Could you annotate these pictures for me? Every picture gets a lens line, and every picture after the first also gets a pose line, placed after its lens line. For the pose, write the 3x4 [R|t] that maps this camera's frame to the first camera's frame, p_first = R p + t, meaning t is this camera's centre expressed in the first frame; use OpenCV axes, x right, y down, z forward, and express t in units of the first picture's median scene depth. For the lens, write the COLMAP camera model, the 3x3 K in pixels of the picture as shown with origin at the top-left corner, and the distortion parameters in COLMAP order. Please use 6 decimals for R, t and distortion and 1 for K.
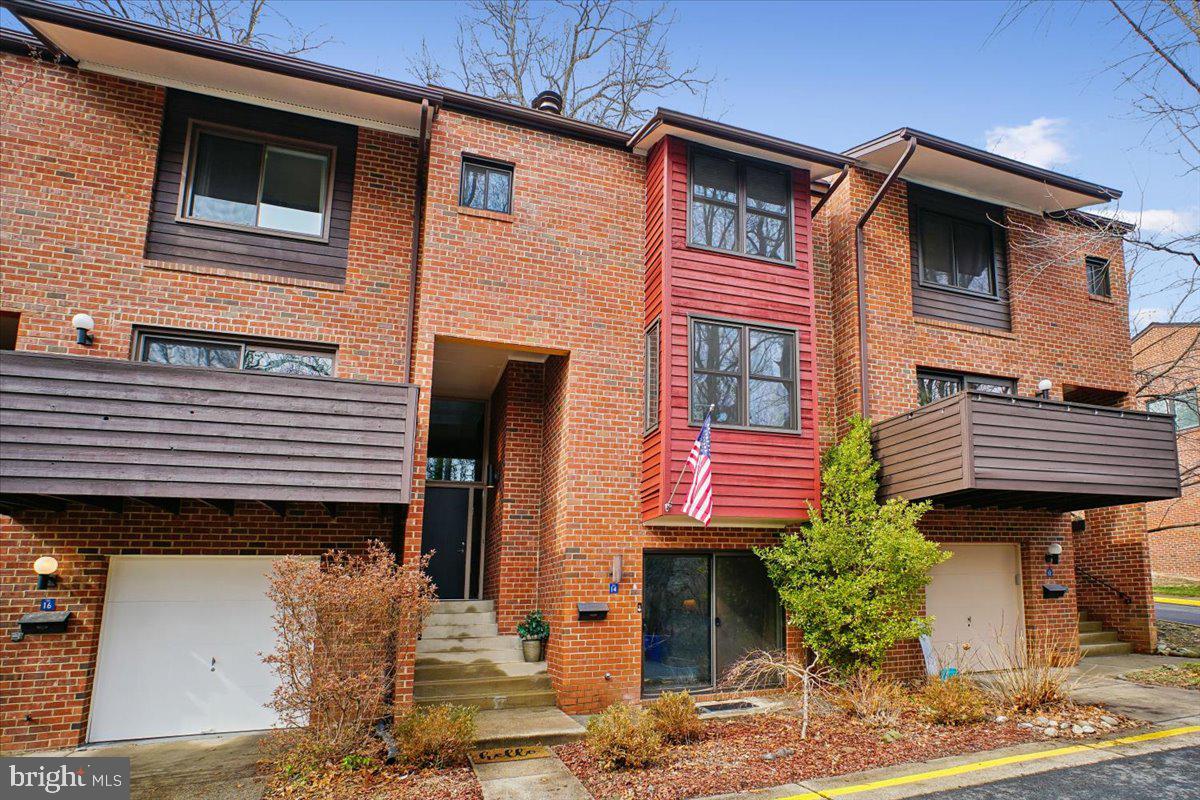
lens RADIAL K [[587.5, 0, 602.8], [0, 587.5, 411.3], [0, 0, 1]] dist [-0.021664, 0.010684]
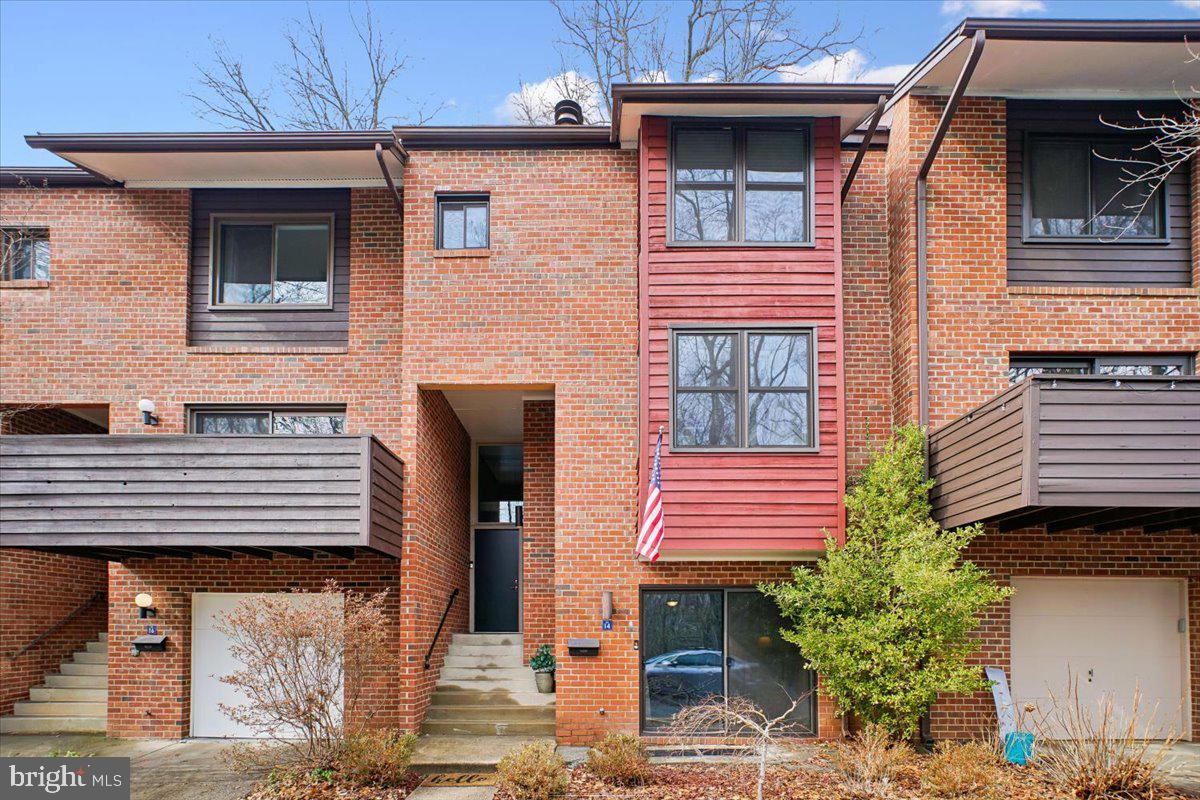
lens RADIAL K [[587.5, 0, 723.3], [0, 587.5, 525.4], [0, 0, 1]] dist [-0.021664, 0.010684]
pose [[0.946874, -0.038543, -0.319286, 0.510484], [0.077134, 0.991032, 0.109114, 0.043921], [0.312218, -0.127945, 0.941356, 0.157342]]
